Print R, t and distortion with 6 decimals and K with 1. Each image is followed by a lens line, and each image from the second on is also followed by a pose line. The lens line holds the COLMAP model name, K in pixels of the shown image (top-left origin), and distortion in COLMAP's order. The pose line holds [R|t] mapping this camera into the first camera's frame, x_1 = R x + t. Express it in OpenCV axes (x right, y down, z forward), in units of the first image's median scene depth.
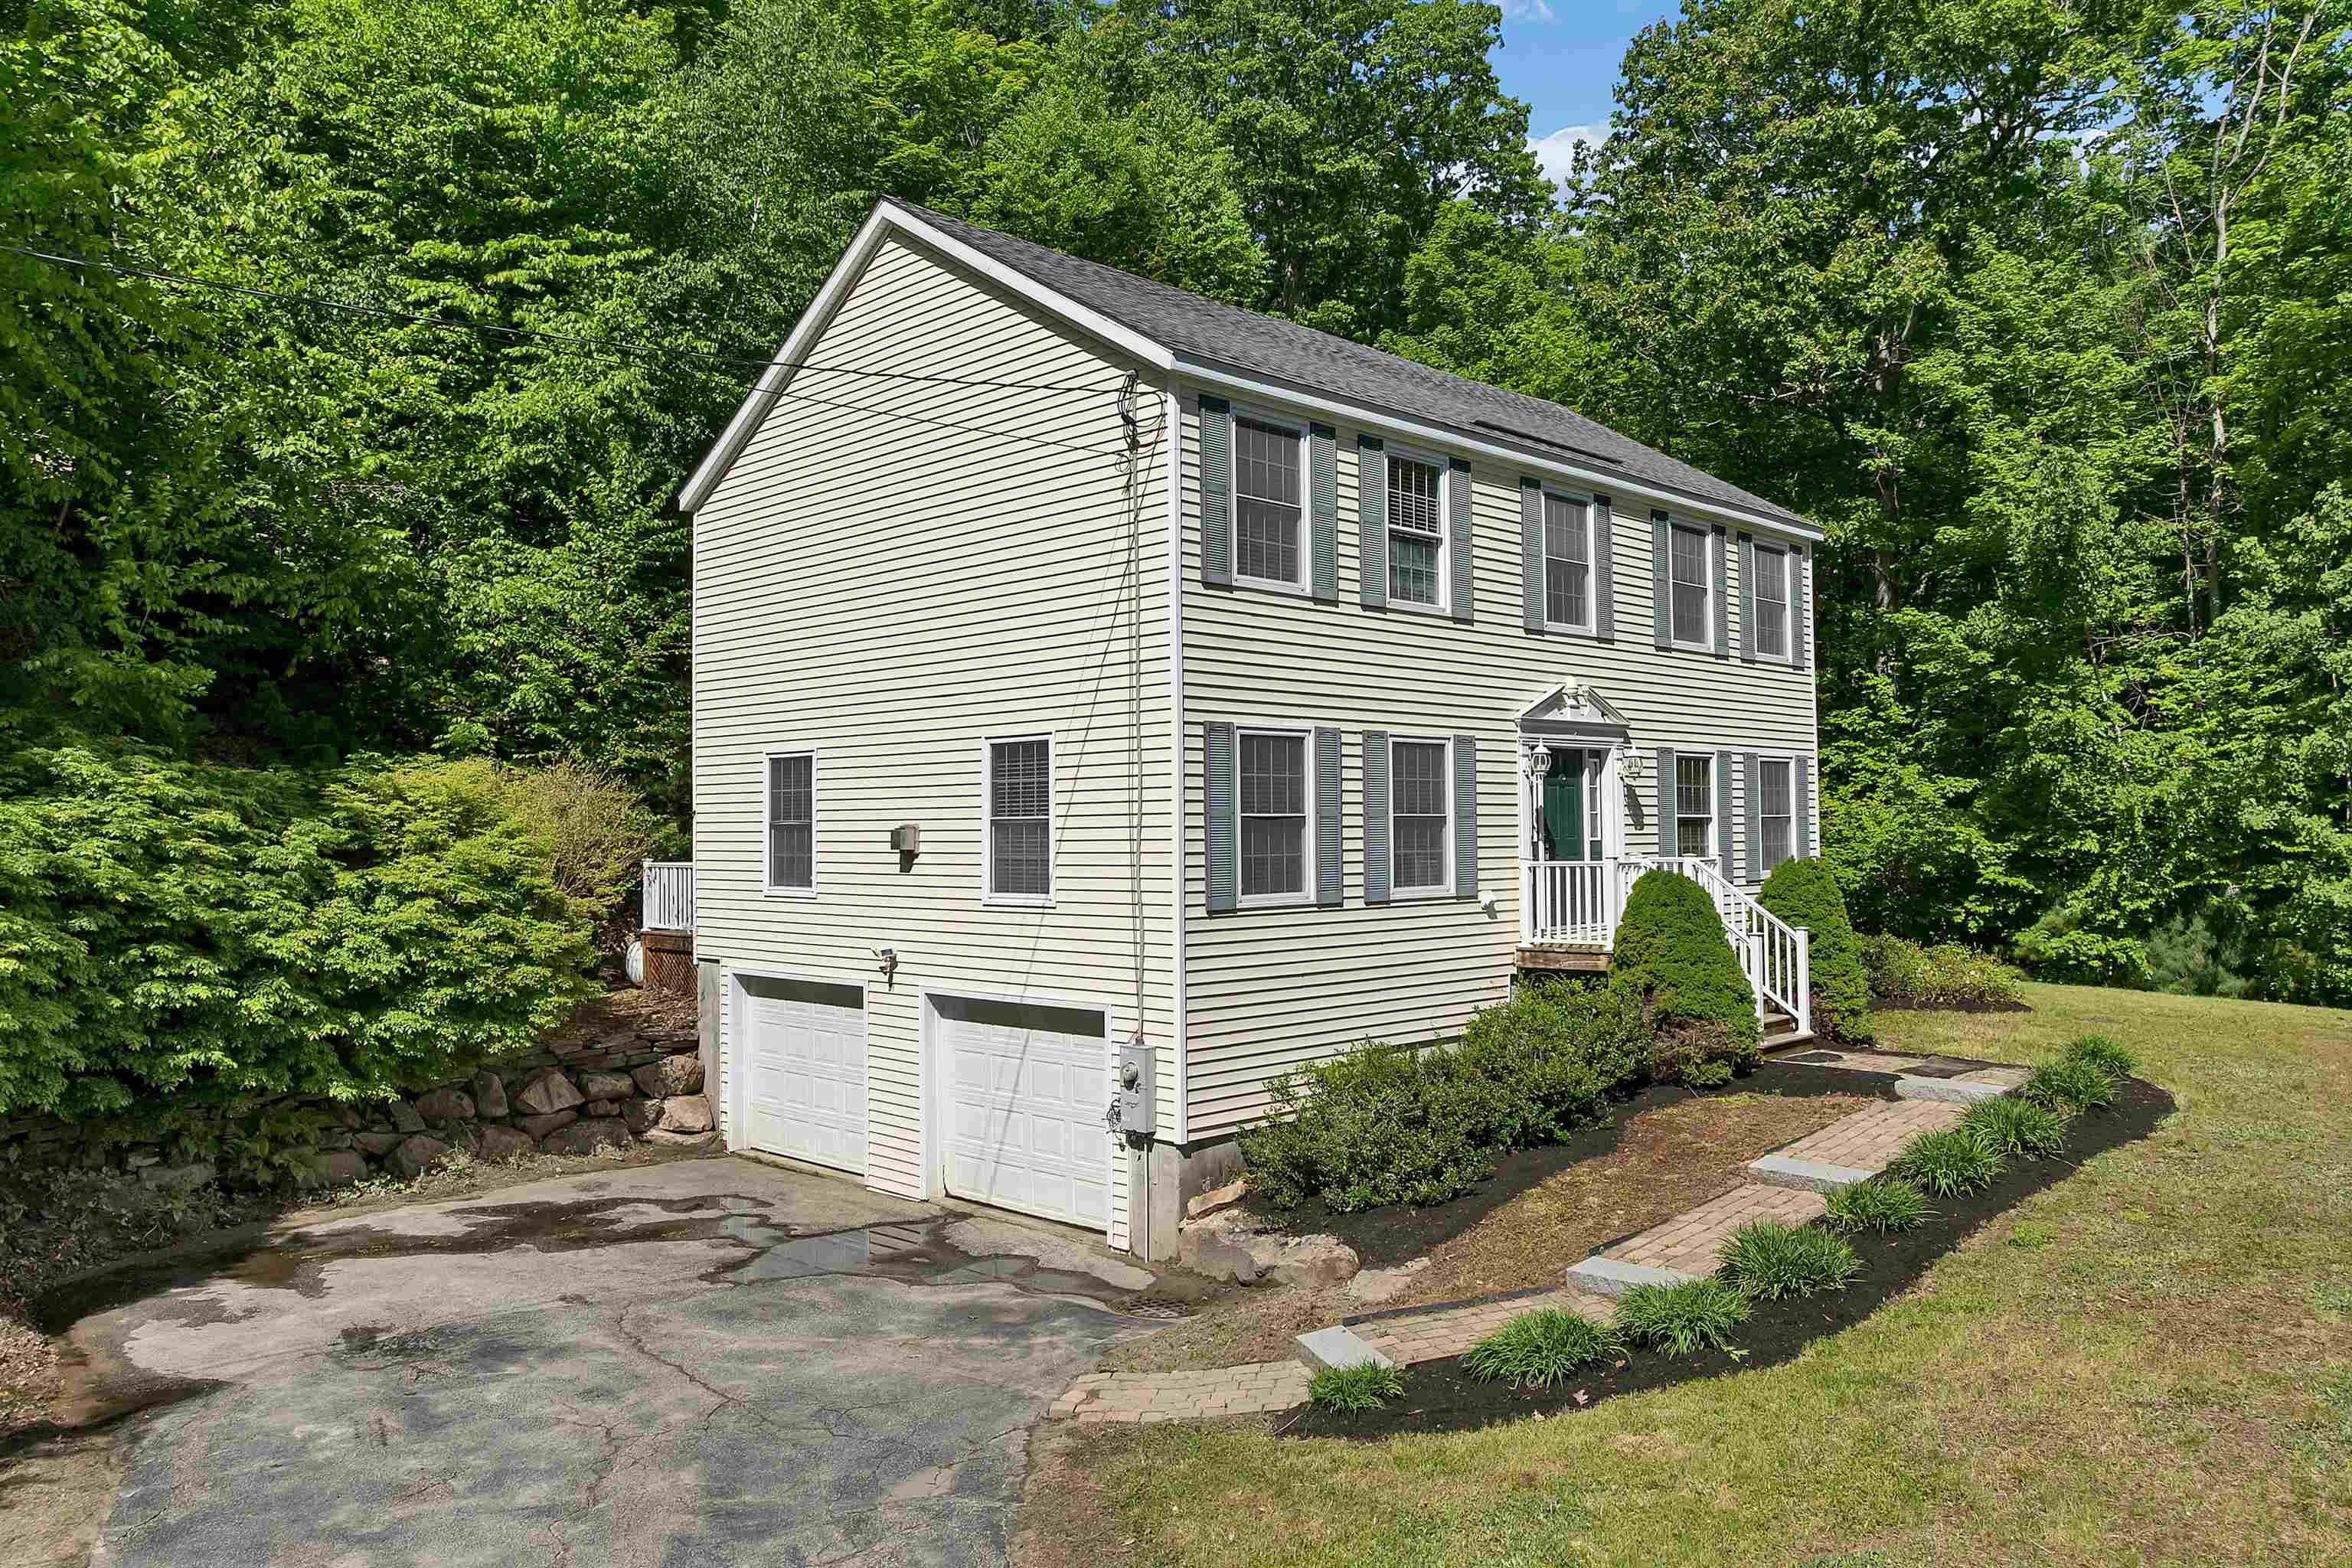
lens RADIAL K [[1698.6, 0, 1178.2], [0, 1698.6, 780.0], [0, 0, 1]] dist [-0.042011, 0.008117]
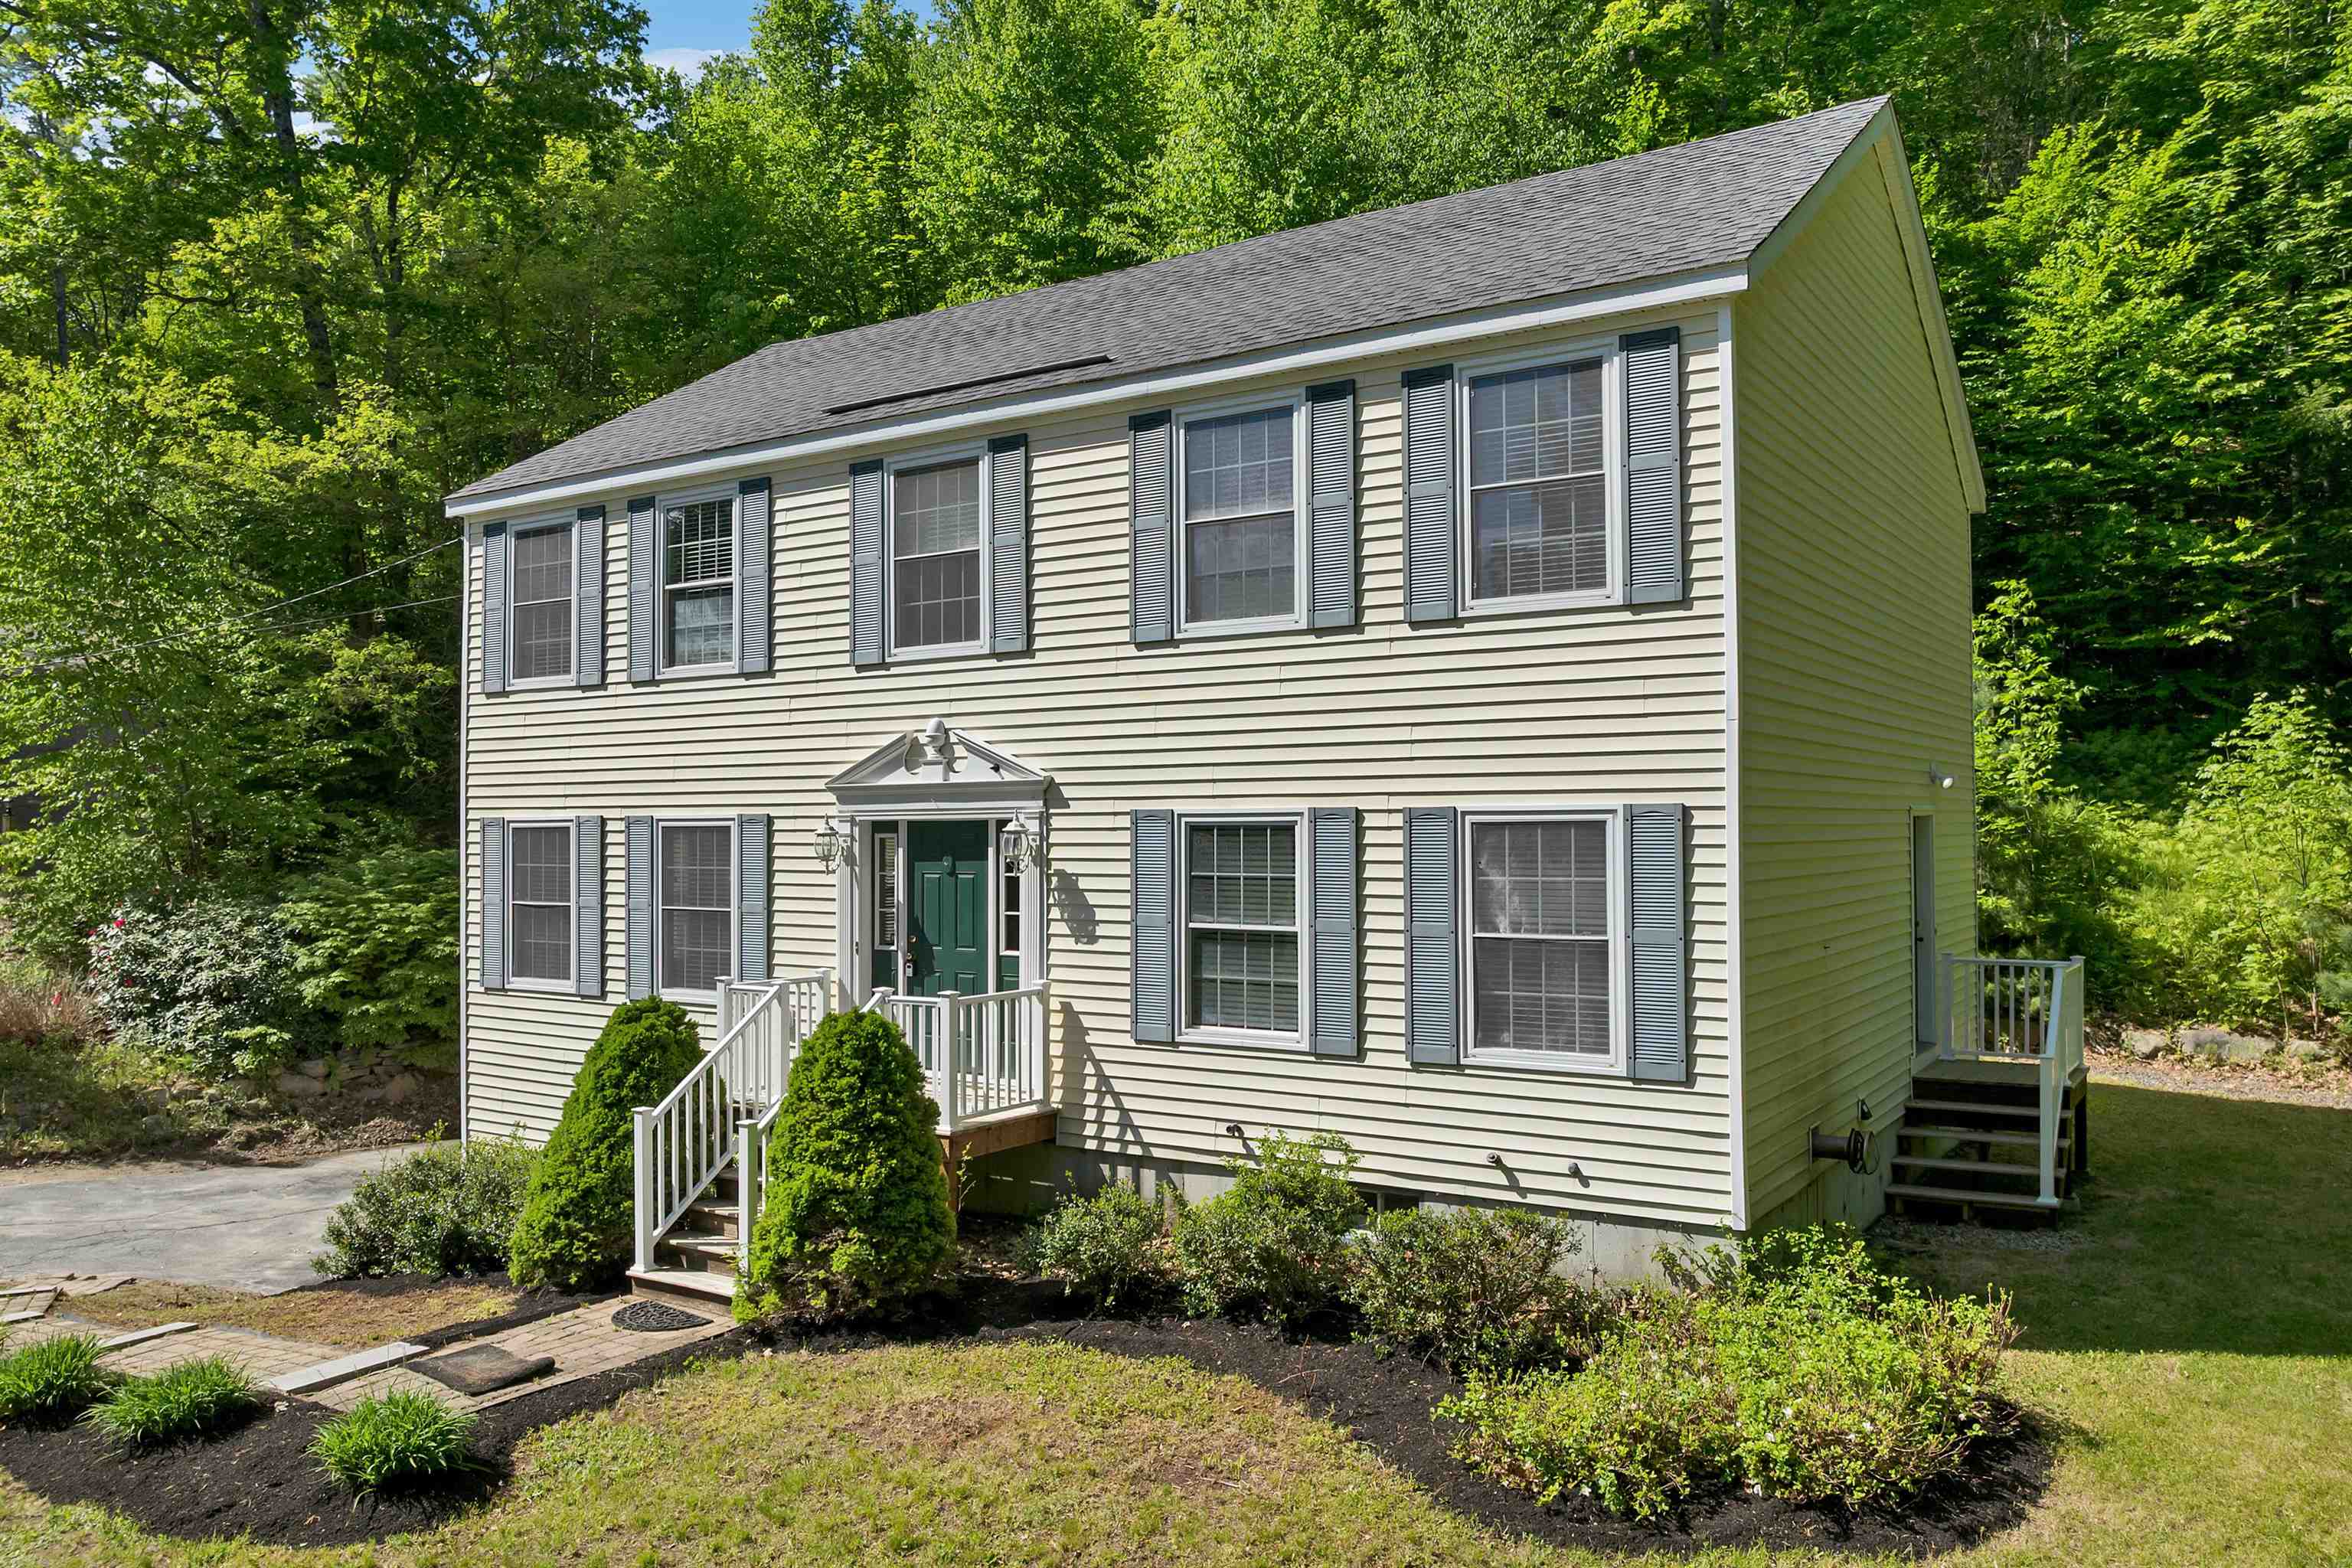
lens RADIAL K [[1698.6, 0, 1177.6], [0, 1698.6, 765.4], [0, 0, 1]] dist [-0.042011, 0.008117]
pose [[0.206659, -0.019454, -0.978220, 1.025819], [0.039088, 0.999168, -0.011613, -0.032317], [0.977632, -0.035836, 0.207247, 1.038968]]
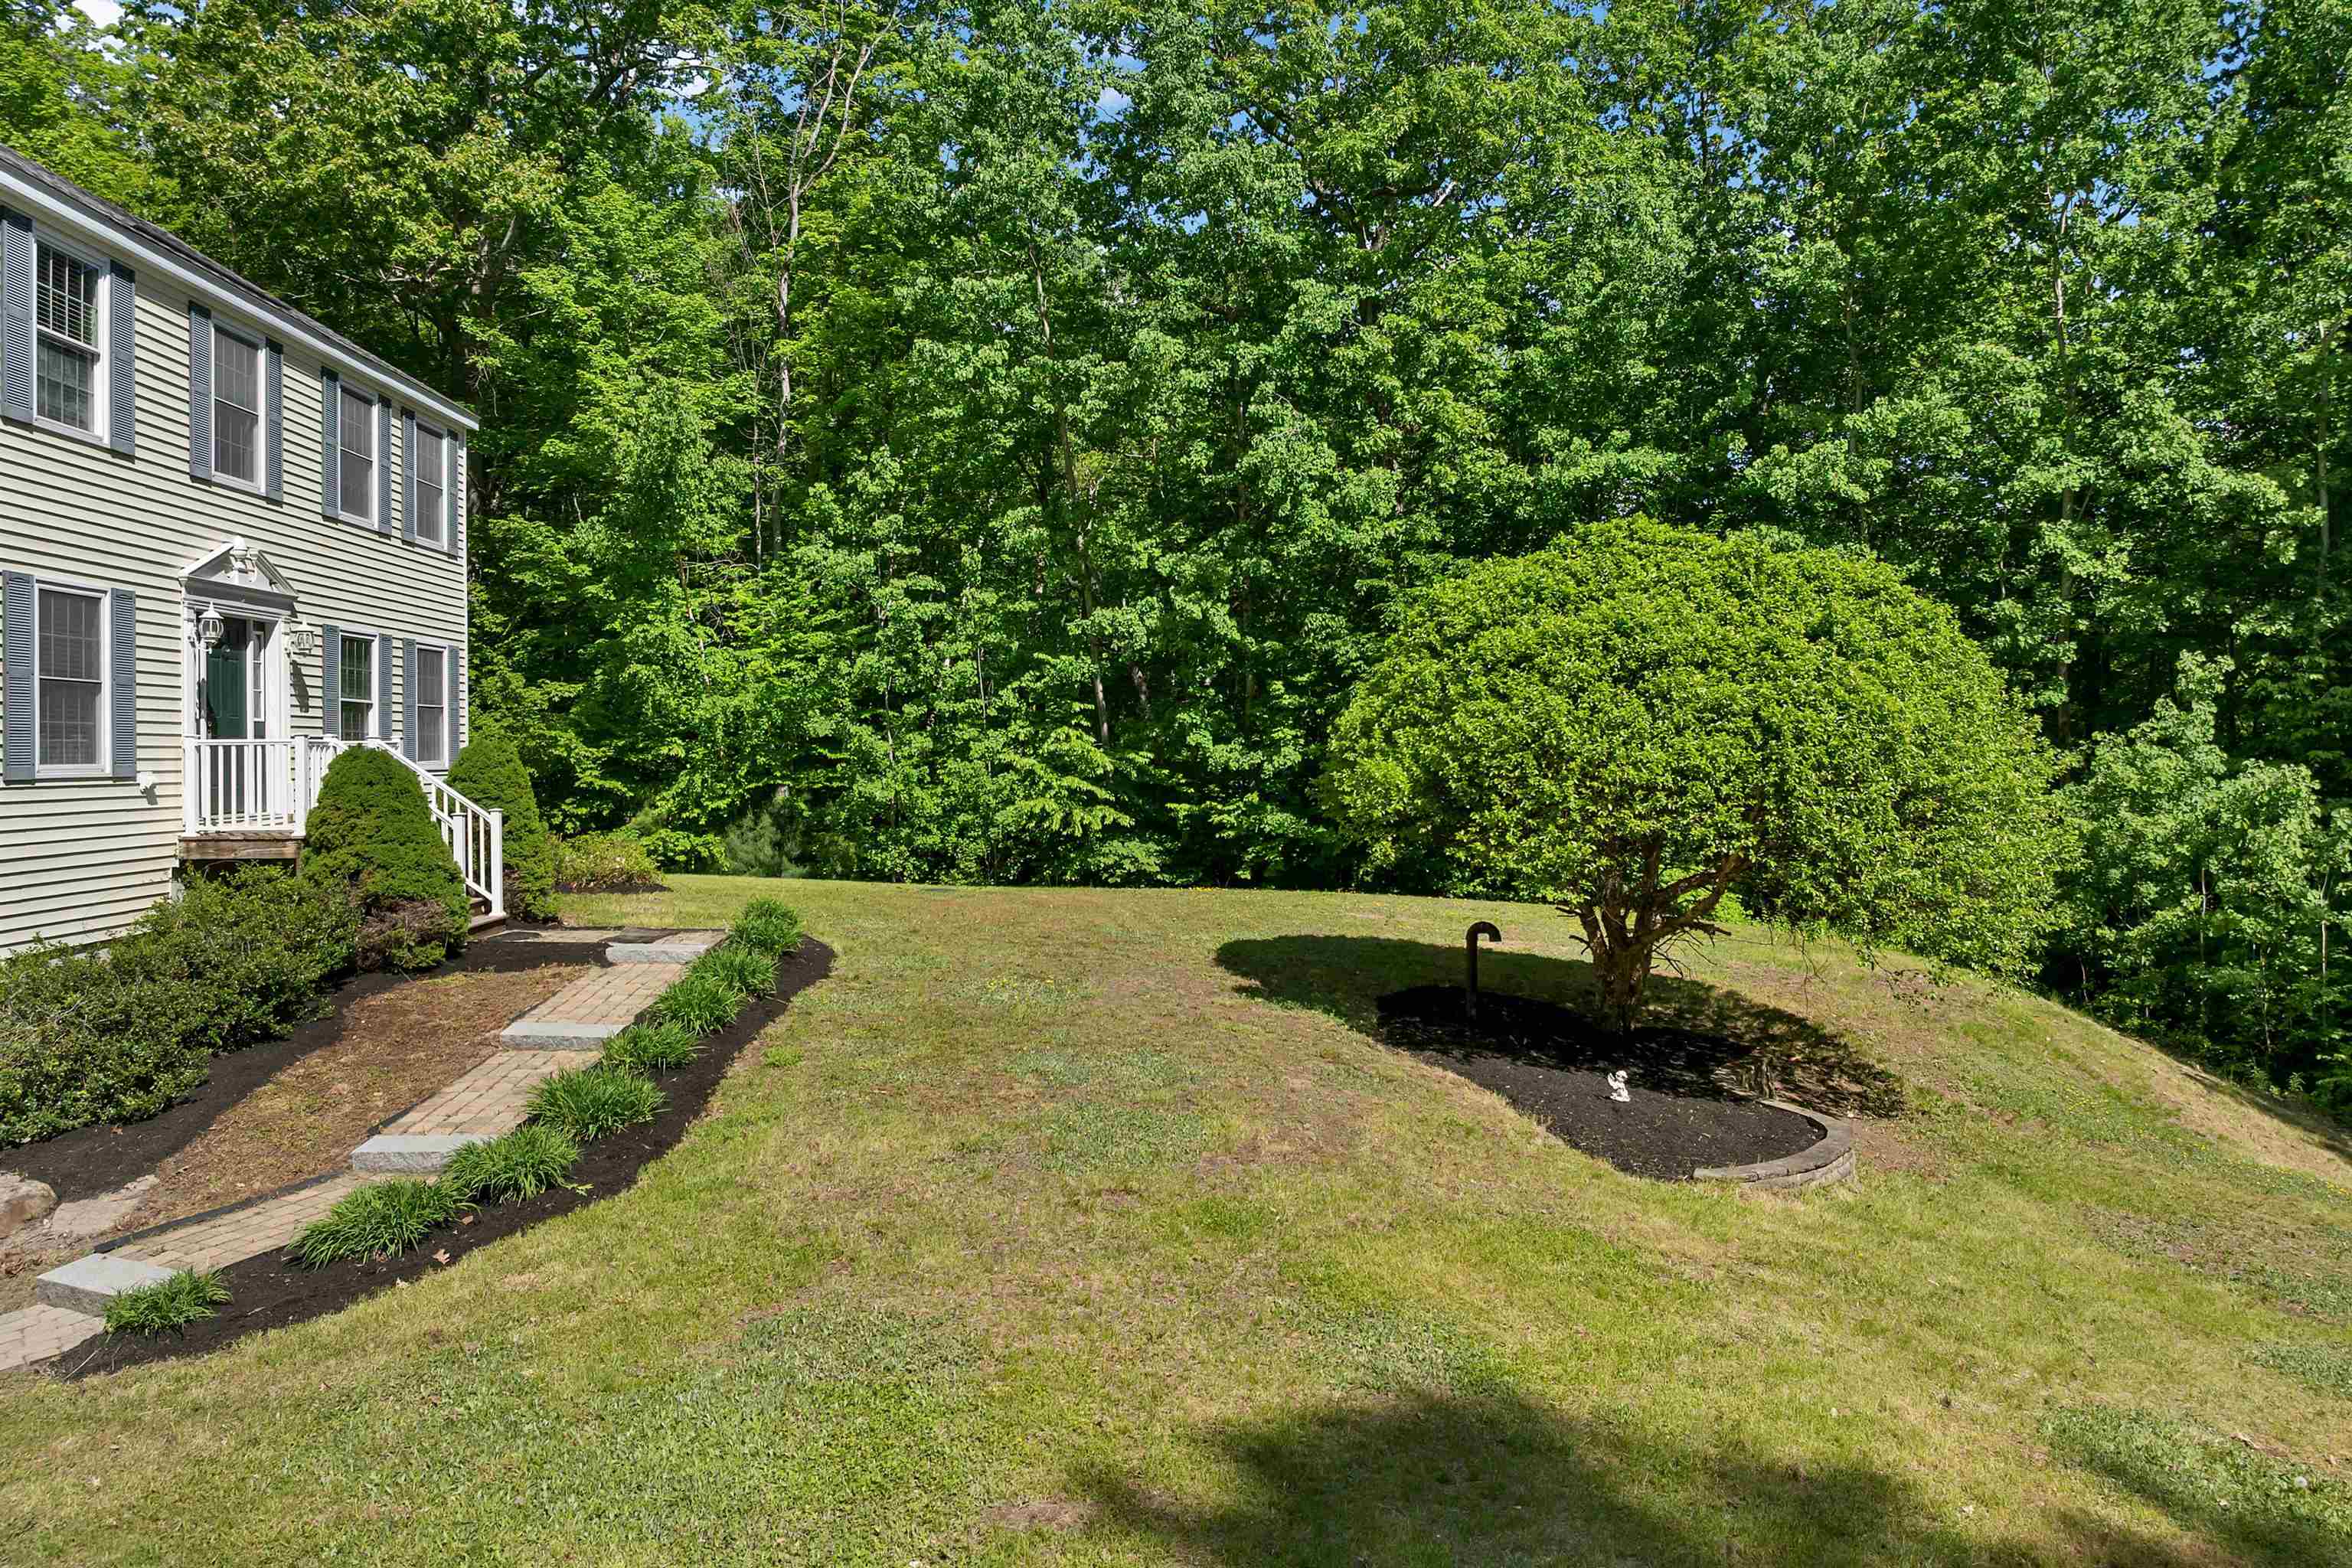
lens RADIAL K [[1698.6, 0, 1191.6], [0, 1698.6, 787.7], [0, 0, 1]] dist [-0.042011, 0.008117]
pose [[0.666462, -0.003975, 0.745528, -0.102397], [-0.031762, 0.998927, 0.033719, 0.028227], [-0.744862, -0.046152, 0.665620, 0.029554]]
